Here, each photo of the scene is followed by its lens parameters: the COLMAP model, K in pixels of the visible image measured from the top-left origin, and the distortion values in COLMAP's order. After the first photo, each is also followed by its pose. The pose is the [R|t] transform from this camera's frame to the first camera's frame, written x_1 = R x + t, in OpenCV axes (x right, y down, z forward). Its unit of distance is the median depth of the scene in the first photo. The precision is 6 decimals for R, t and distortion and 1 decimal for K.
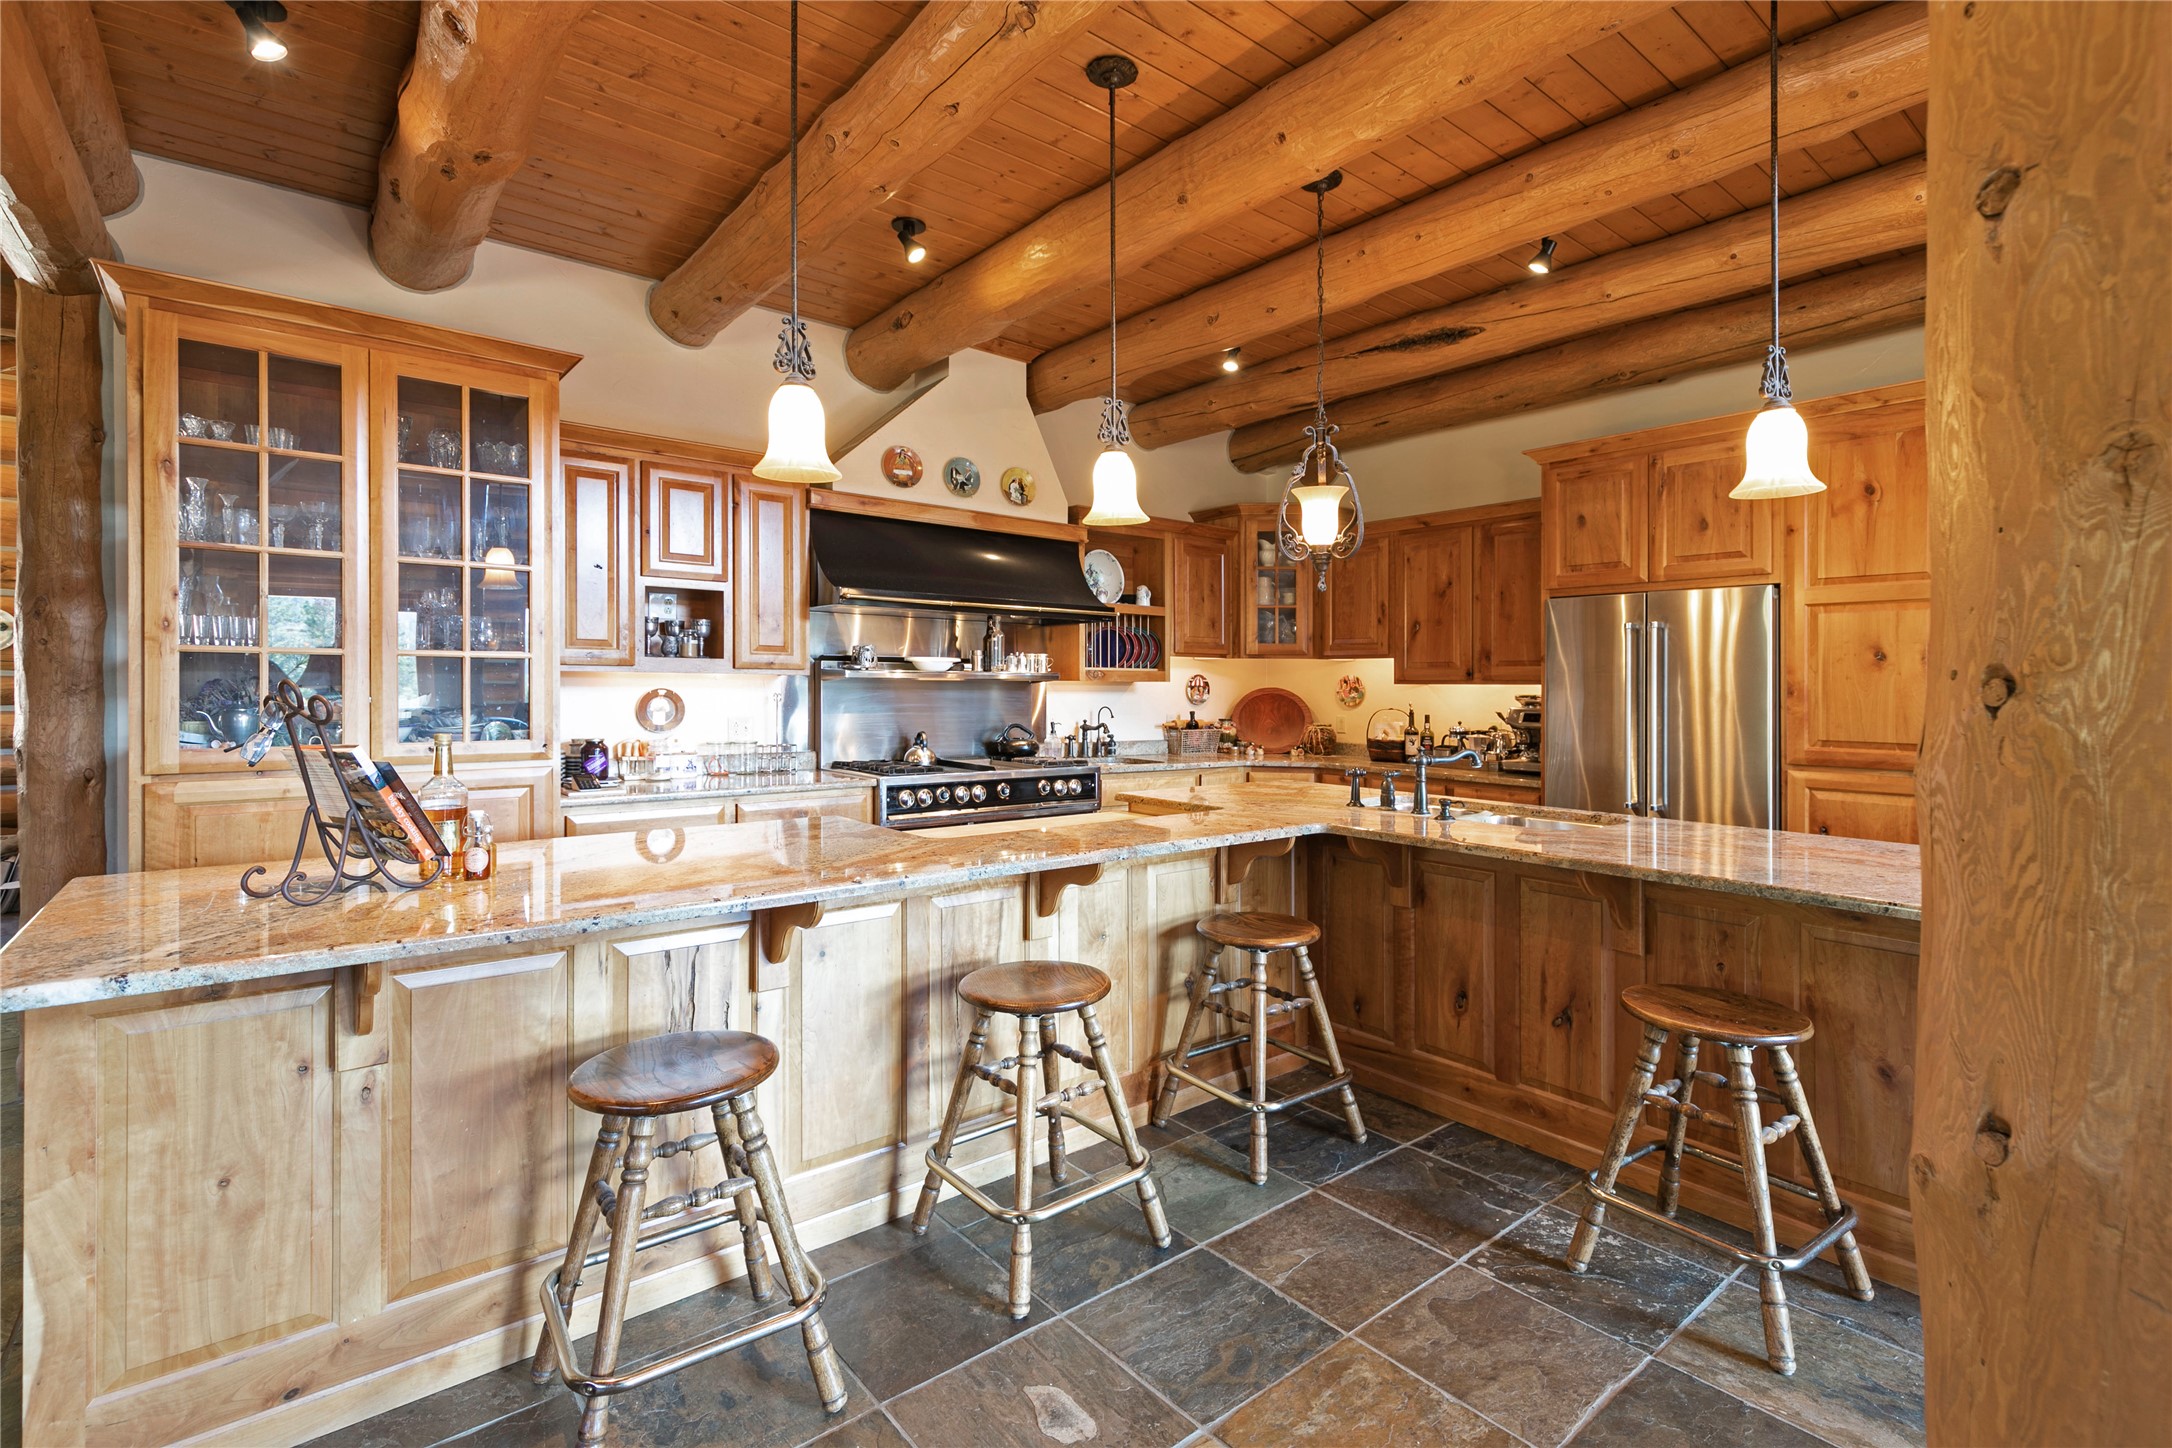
lens RADIAL K [[980.5, 0, 1114.9], [0, 980.5, 674.9], [0, 0, 1]] dist [0.007394, -0.000245]
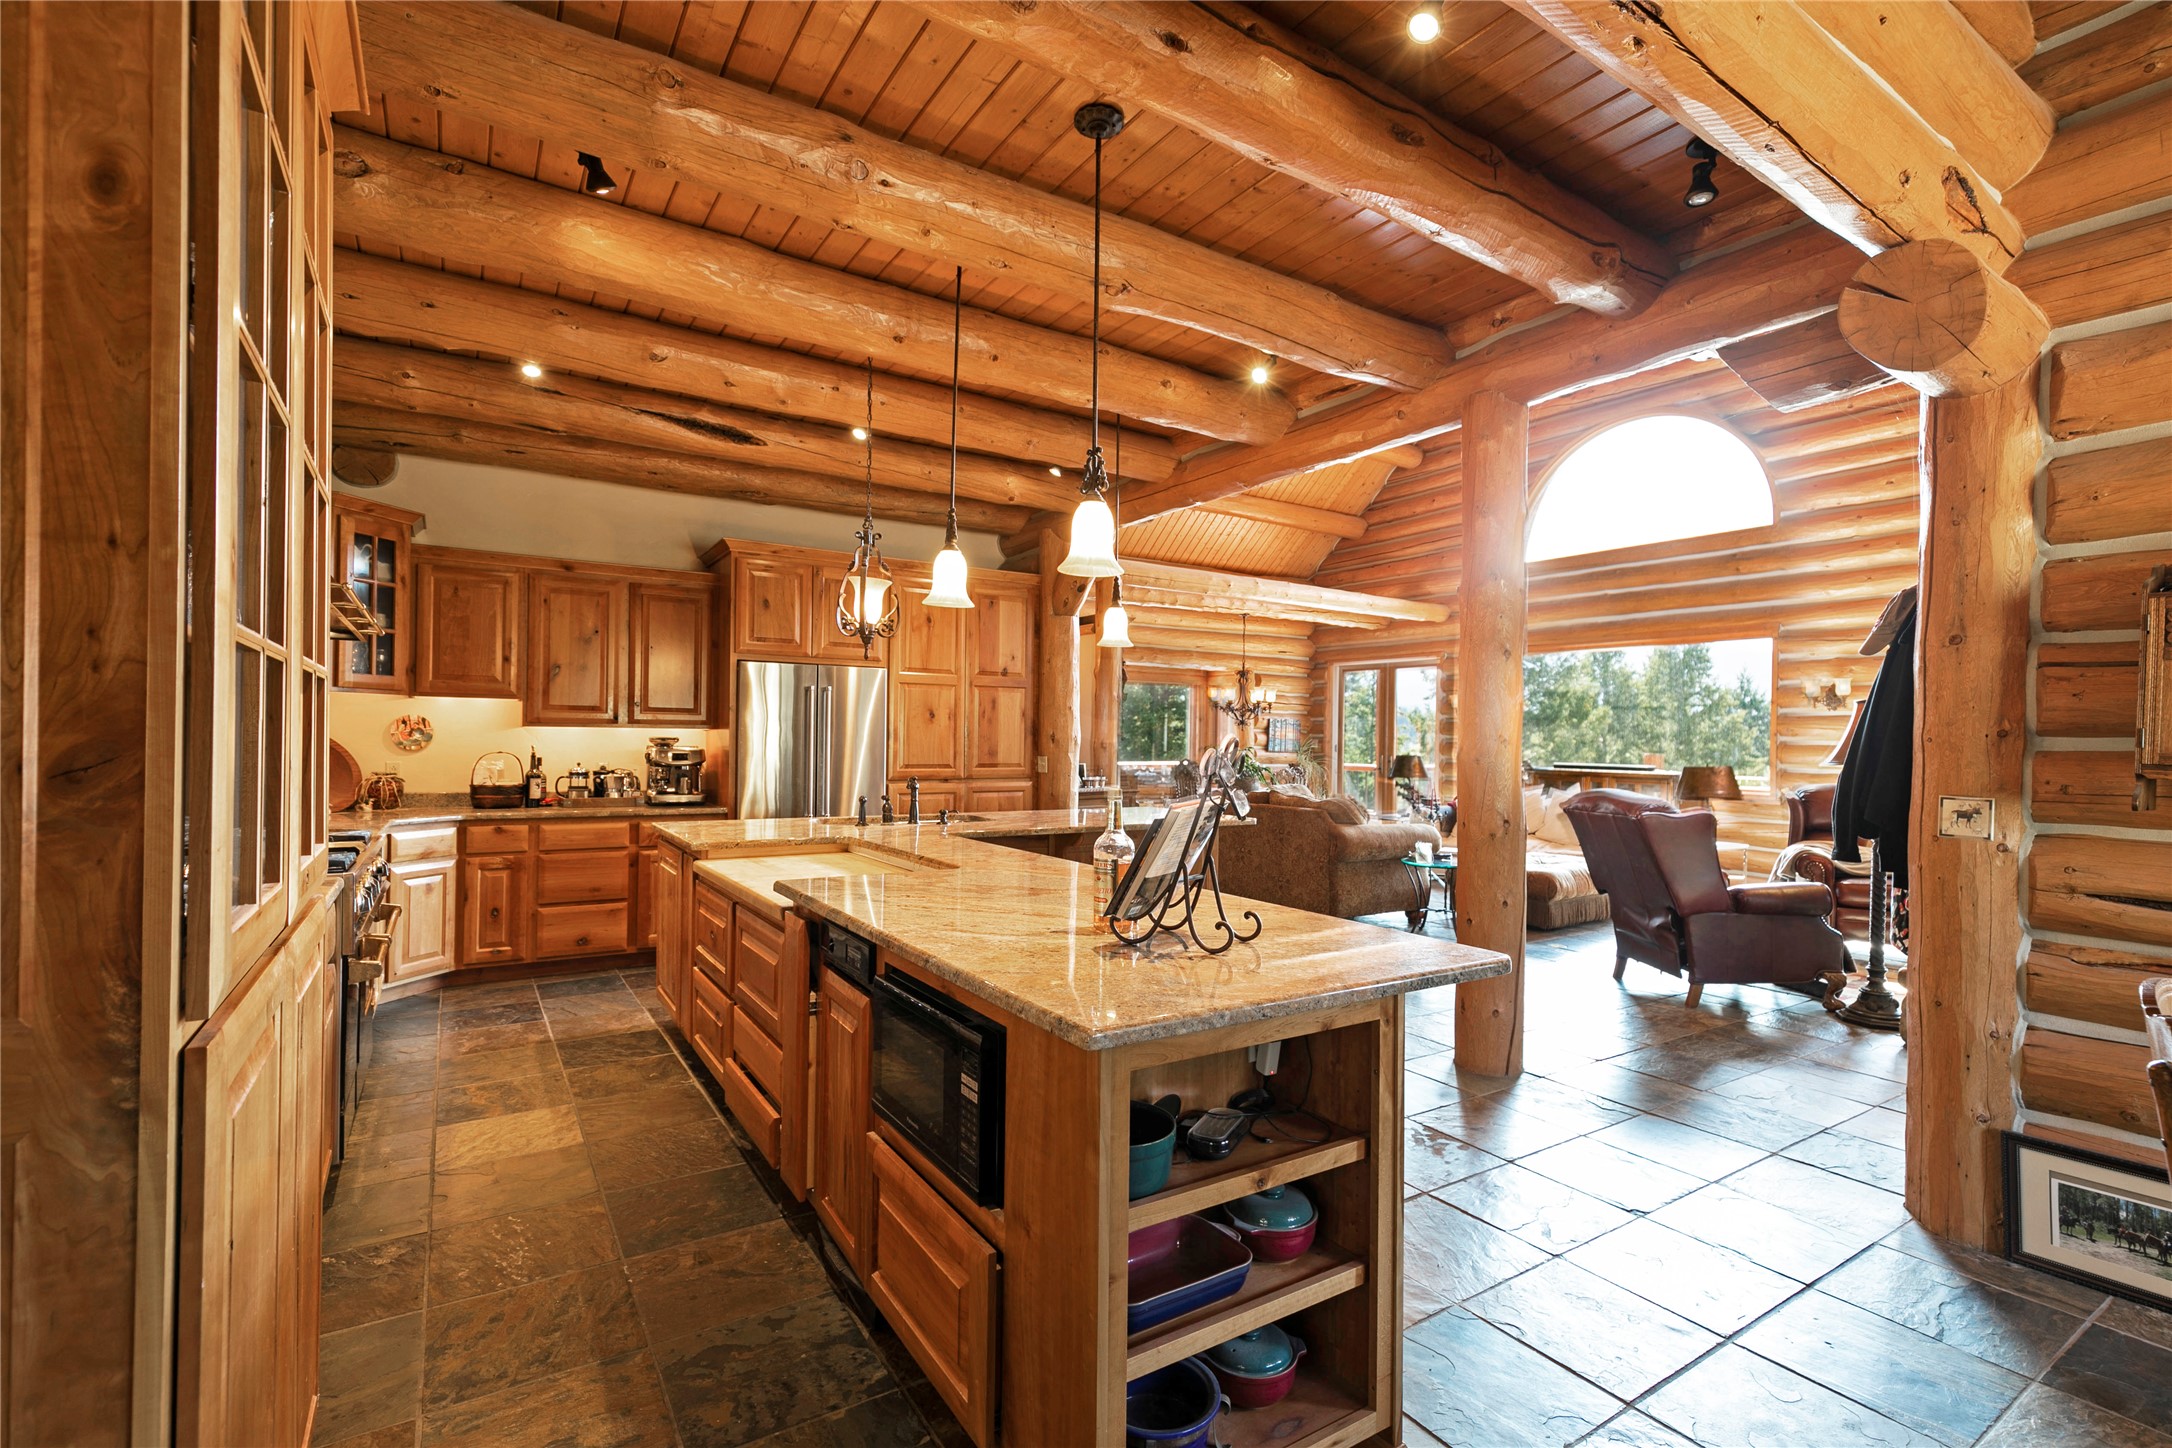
lens RADIAL K [[980.5, 0, 1086.6], [0, 980.5, 733.0], [0, 0, 1]] dist [0.007394, -0.000245]
pose [[0.134091, -0.002465, 0.990966, -1.244033], [-0.022504, 0.999731, 0.005532, -0.004056], [-0.990714, -0.023043, 0.133999, 0.658962]]
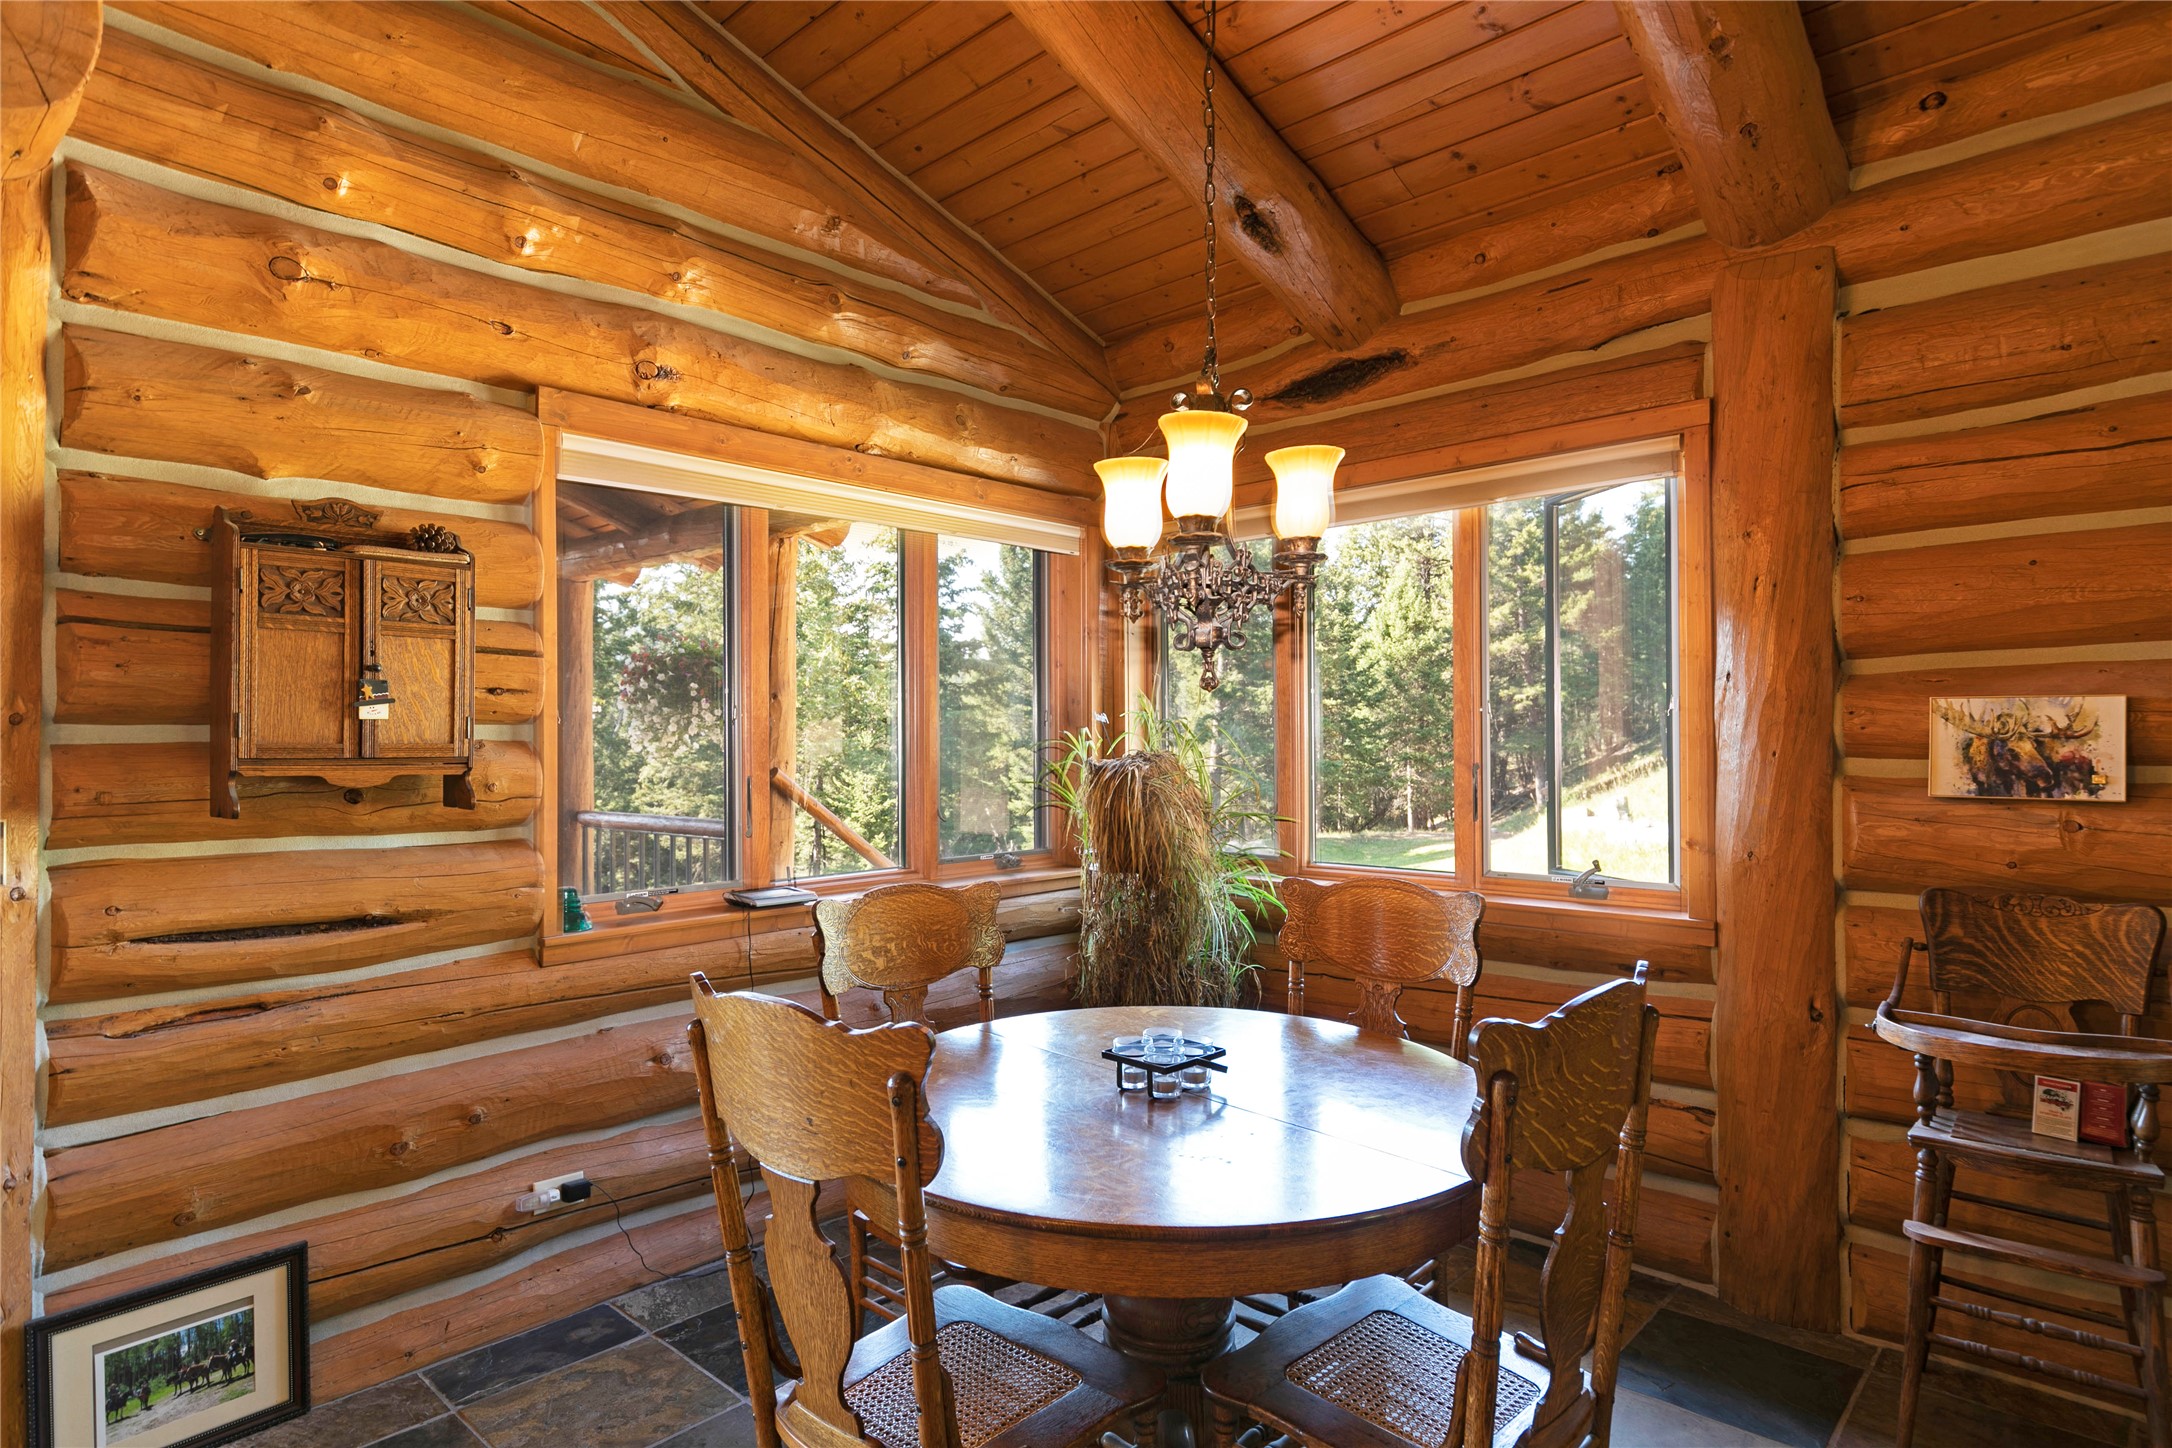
lens RADIAL K [[1188.9, 0, 1083.1], [0, 1188.9, 740.2], [0, 0, 1]] dist [0.012806, -0.000039]
pose [[-0.993379, -0.001661, -0.114869, -0.783758], [-0.000031, 0.999899, -0.014195, 0.005557], [0.114881, -0.014098, -0.993279, 0.735950]]
